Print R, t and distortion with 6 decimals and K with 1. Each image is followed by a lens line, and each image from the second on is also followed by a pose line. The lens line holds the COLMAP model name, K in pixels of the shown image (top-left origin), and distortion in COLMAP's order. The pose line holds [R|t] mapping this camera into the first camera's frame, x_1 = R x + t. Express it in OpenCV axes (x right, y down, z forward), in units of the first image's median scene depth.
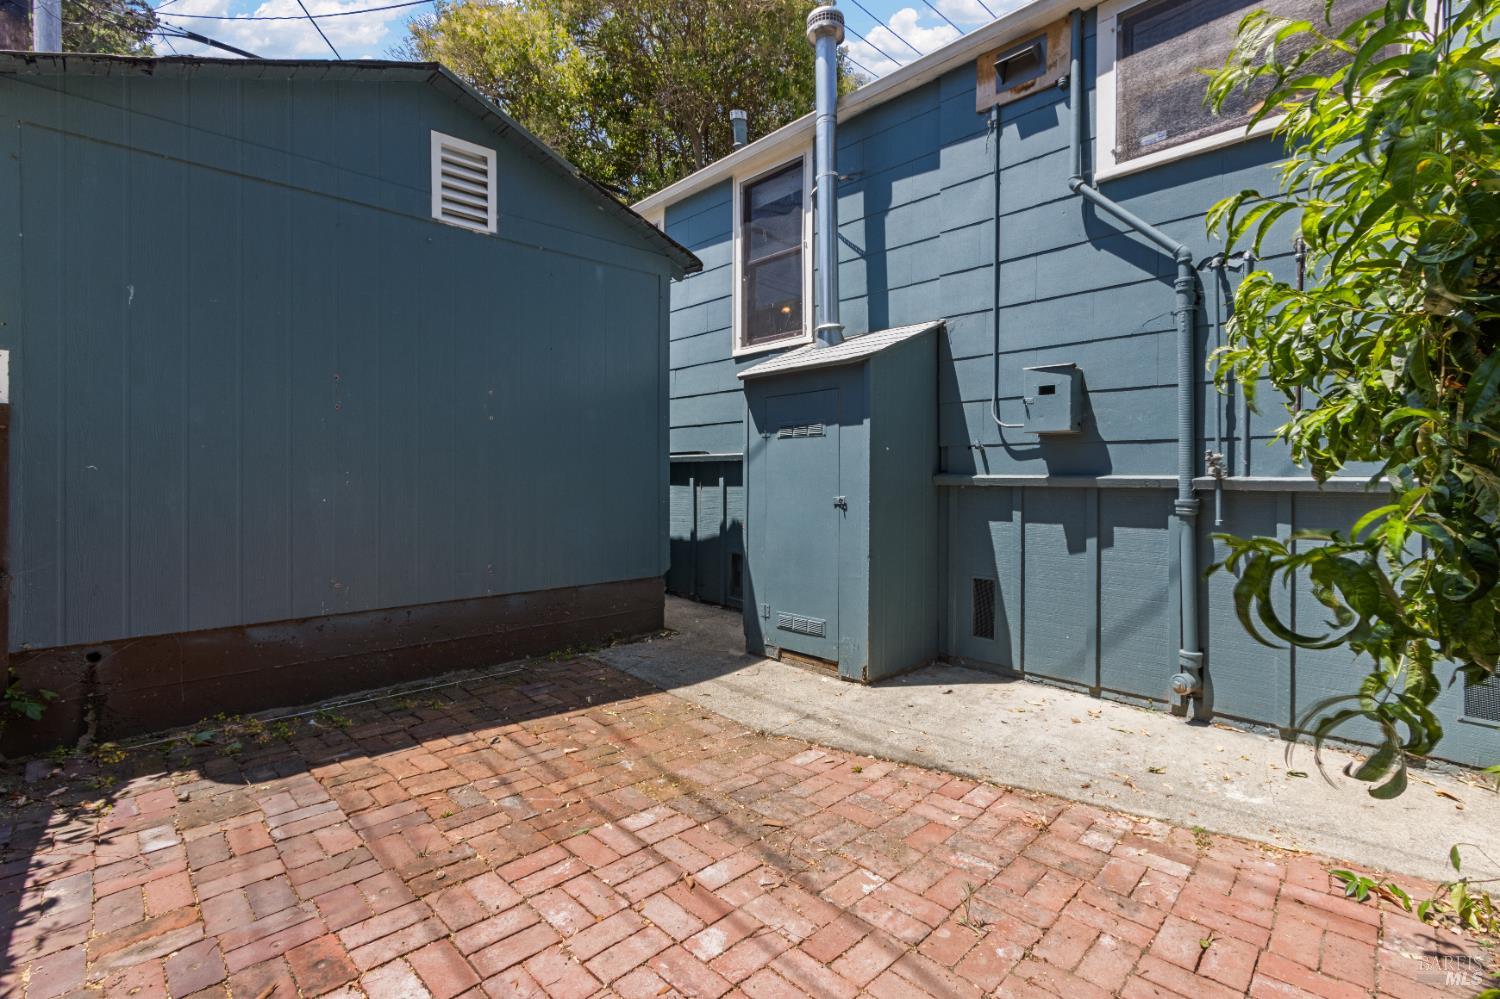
lens RADIAL K [[693.2, 0, 745.0], [0, 693.2, 481.8], [0, 0, 1]] dist [0.000800, -0.000814]
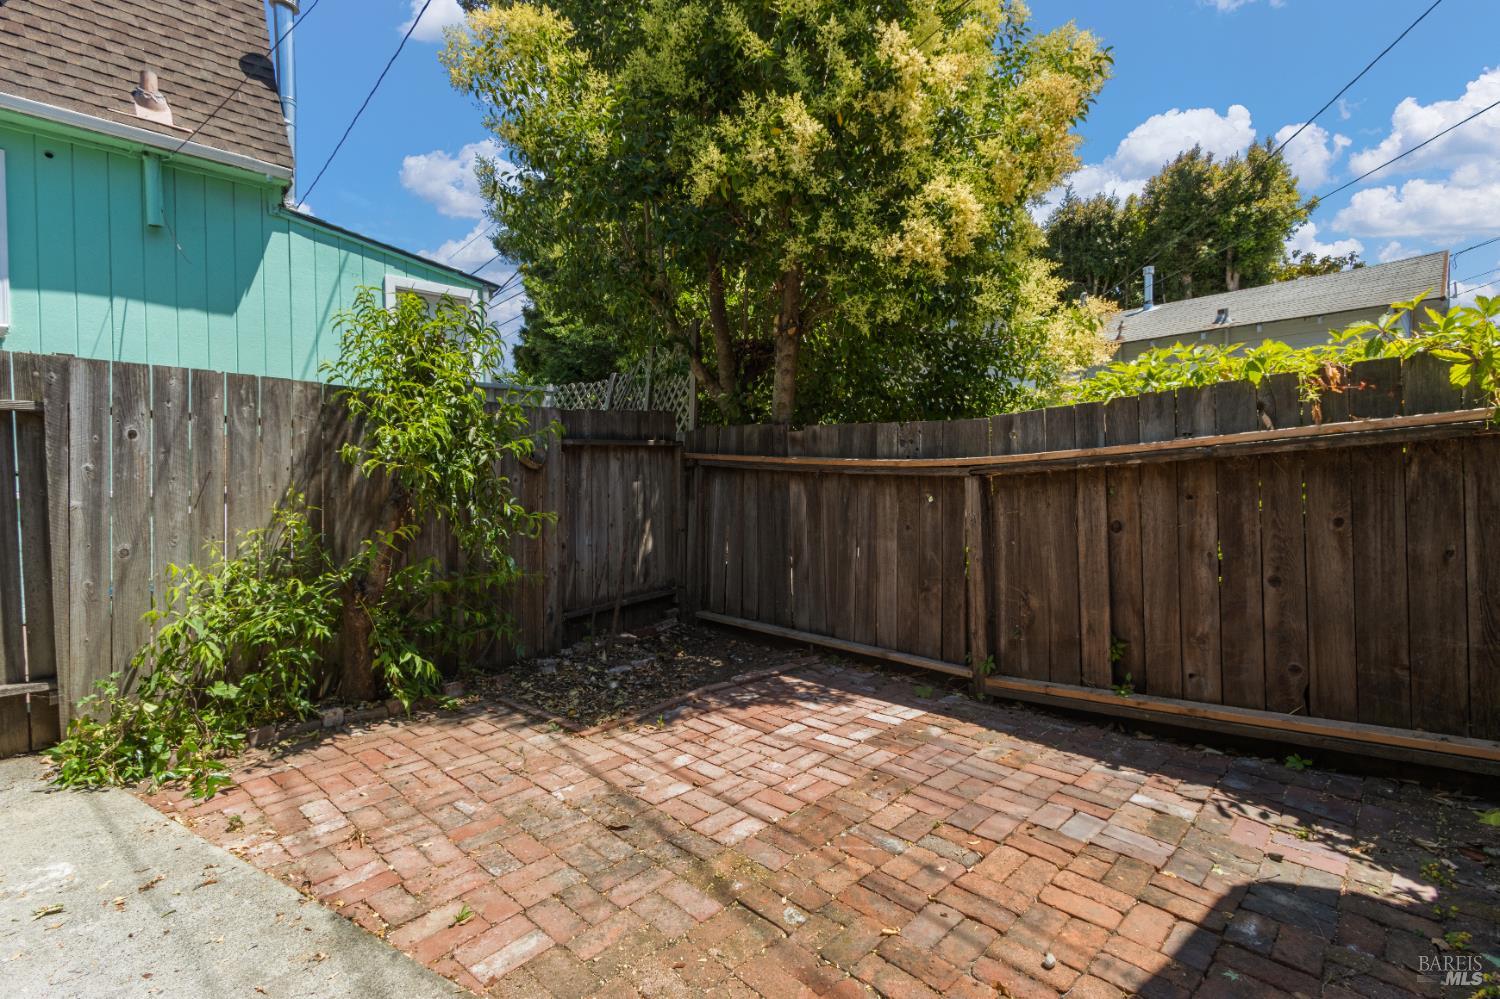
lens RADIAL K [[693.2, 0, 745.0], [0, 693.2, 481.8], [0, 0, 1]] dist [0.000800, -0.000814]
pose [[-0.999938, 0.006562, -0.009047, -0.147556], [0.006601, 0.999969, -0.004278, -0.021824], [0.009018, -0.004338, -0.999950, 2.100712]]
